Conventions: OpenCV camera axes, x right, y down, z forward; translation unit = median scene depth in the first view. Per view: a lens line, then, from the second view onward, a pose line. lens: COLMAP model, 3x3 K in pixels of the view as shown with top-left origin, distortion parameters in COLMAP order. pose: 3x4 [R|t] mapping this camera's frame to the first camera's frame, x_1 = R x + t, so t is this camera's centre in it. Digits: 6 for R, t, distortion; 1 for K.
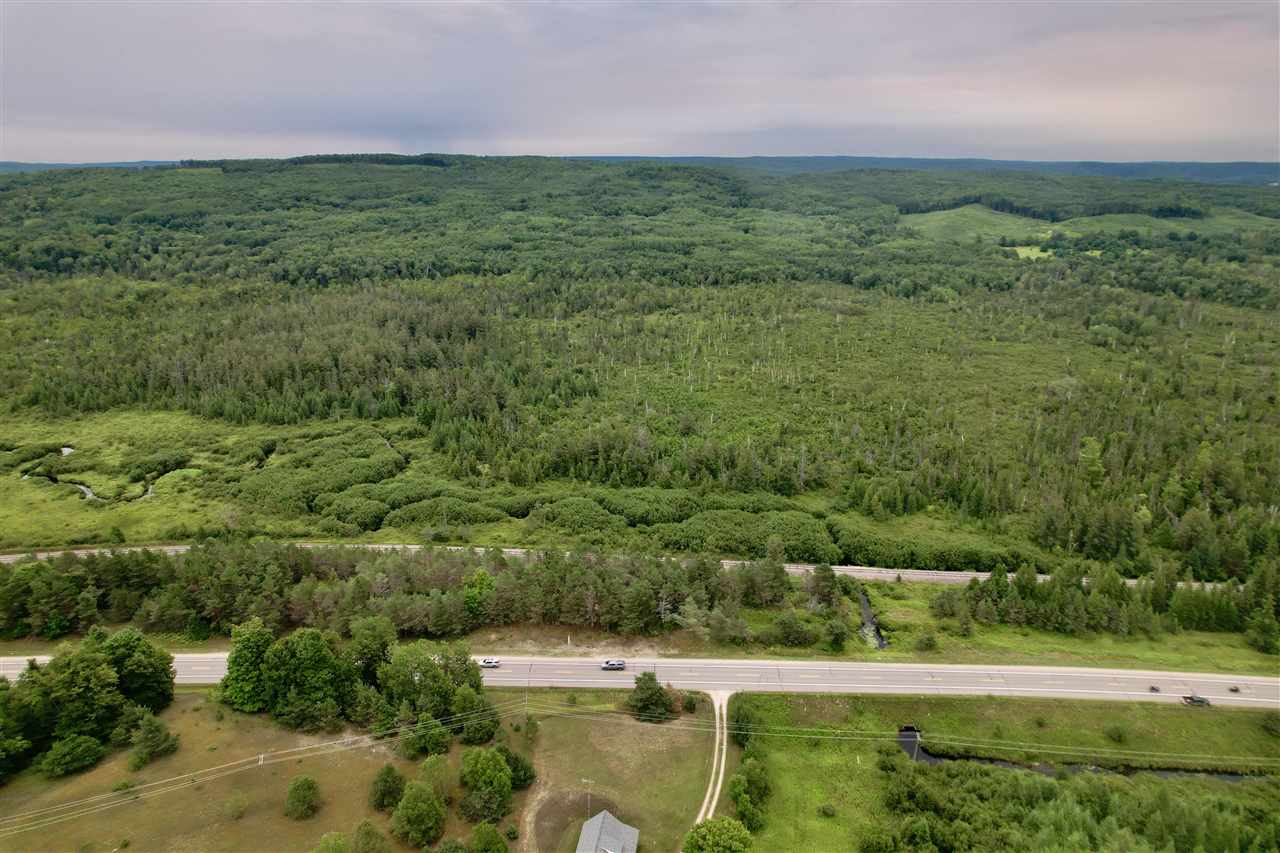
lens RADIAL K [[816.8, 0, 641.3], [0, 816.8, 430.2], [0, 0, 1]] dist [-0.086620, 0.078427]
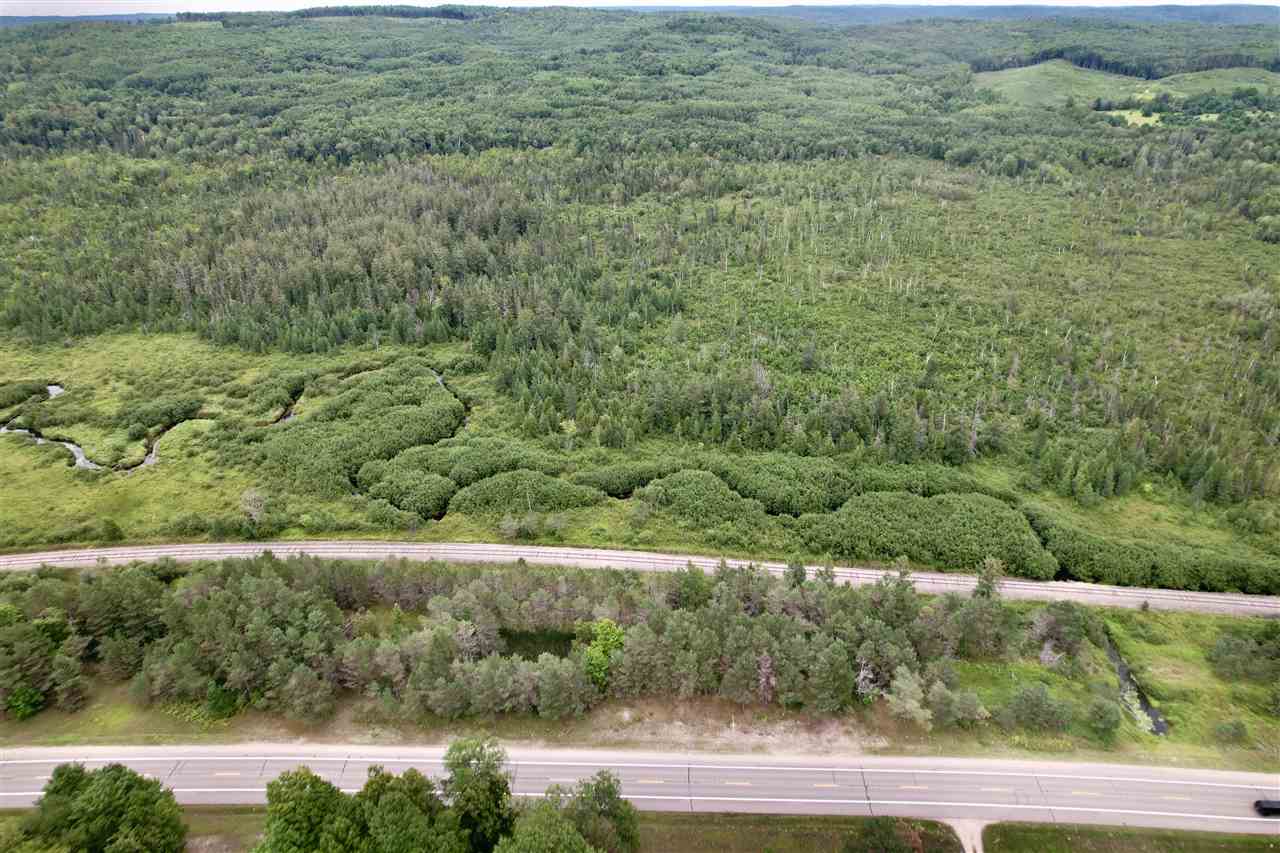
lens RADIAL K [[821.8, 0, 642.3], [0, 821.8, 423.0], [0, 0, 1]] dist [-0.091136, 0.082461]
pose [[0.999632, 0.004868, -0.026673, -0.063305], [-0.000788, 0.988553, 0.150870, -0.047422], [0.027102, -0.150794, 0.988194, 0.135858]]
